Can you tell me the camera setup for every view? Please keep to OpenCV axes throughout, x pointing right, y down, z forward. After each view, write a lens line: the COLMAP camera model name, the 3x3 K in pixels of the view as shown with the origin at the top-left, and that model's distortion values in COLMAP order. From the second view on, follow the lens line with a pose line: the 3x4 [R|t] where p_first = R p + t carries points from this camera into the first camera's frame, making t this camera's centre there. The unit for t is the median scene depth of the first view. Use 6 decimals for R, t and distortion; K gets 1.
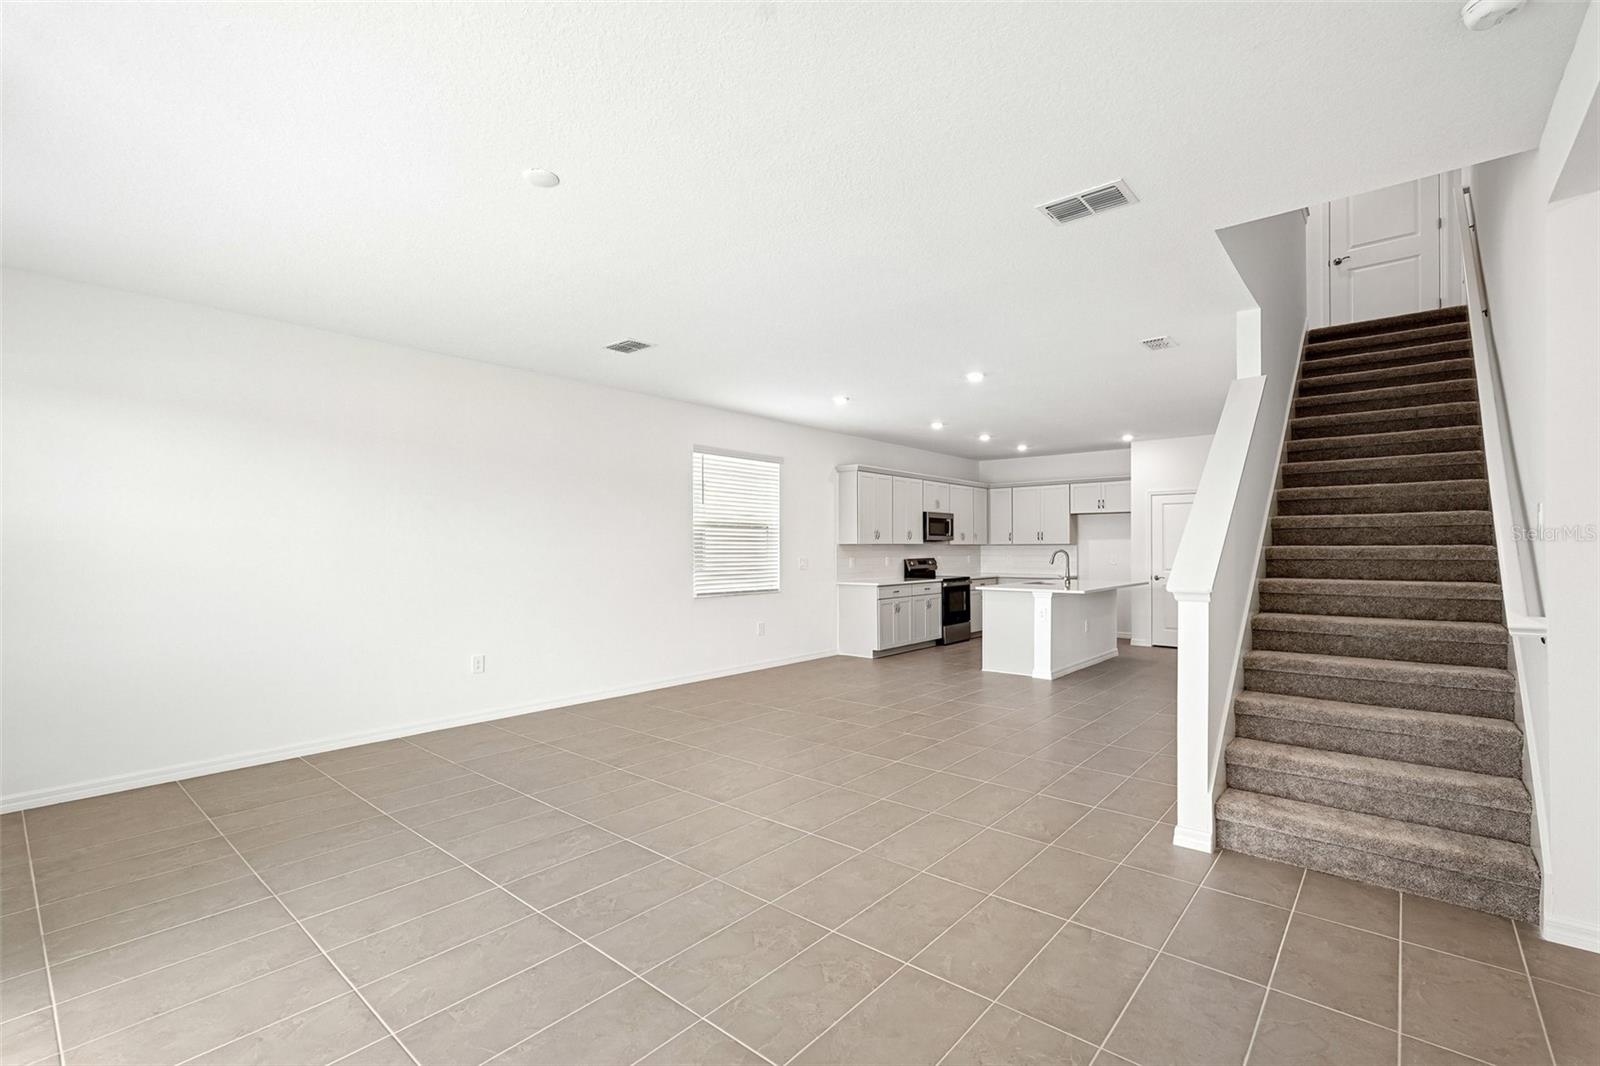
lens RADIAL K [[713.1, 0, 800.0], [0, 713.1, 542.1], [0, 0, 1]] dist [0.000978, 0.001107]
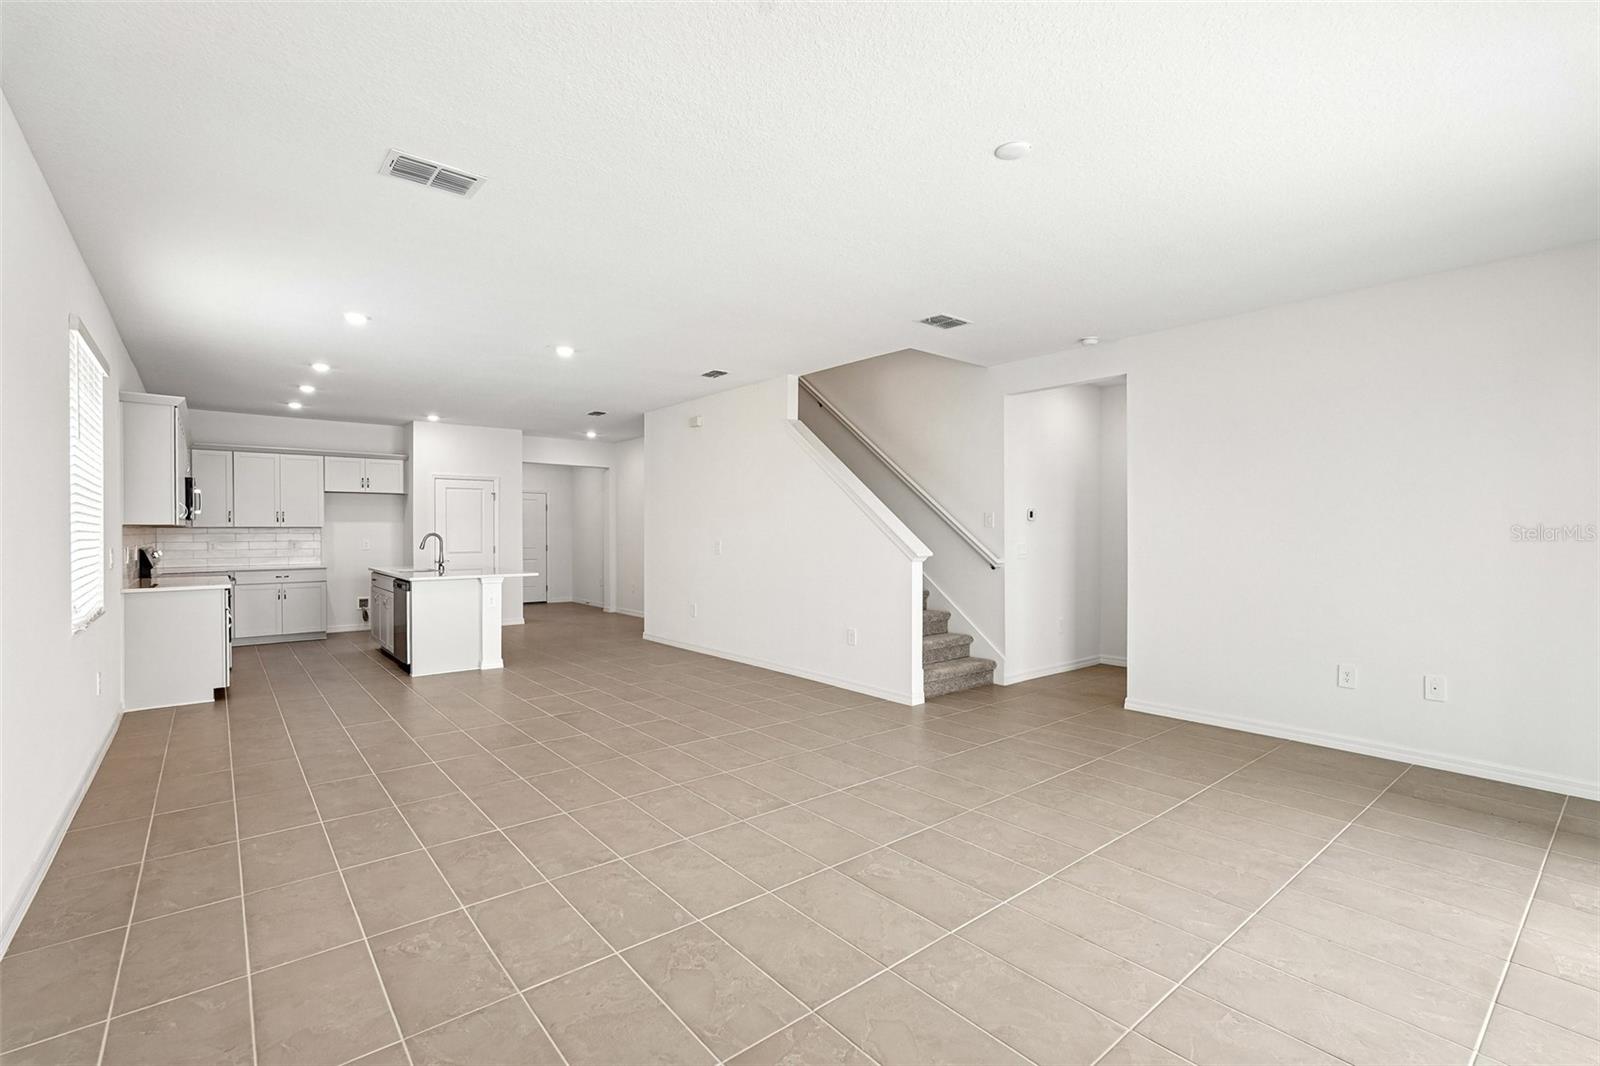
lens RADIAL K [[713.1, 0, 800.0], [0, 713.1, 542.1], [0, 0, 1]] dist [0.000978, 0.001107]
pose [[0.171559, -0.014520, 0.985067, -0.438098], [-0.008846, 0.999828, 0.016278, 0.002548], [-0.985134, -0.011507, 0.171401, 0.356277]]
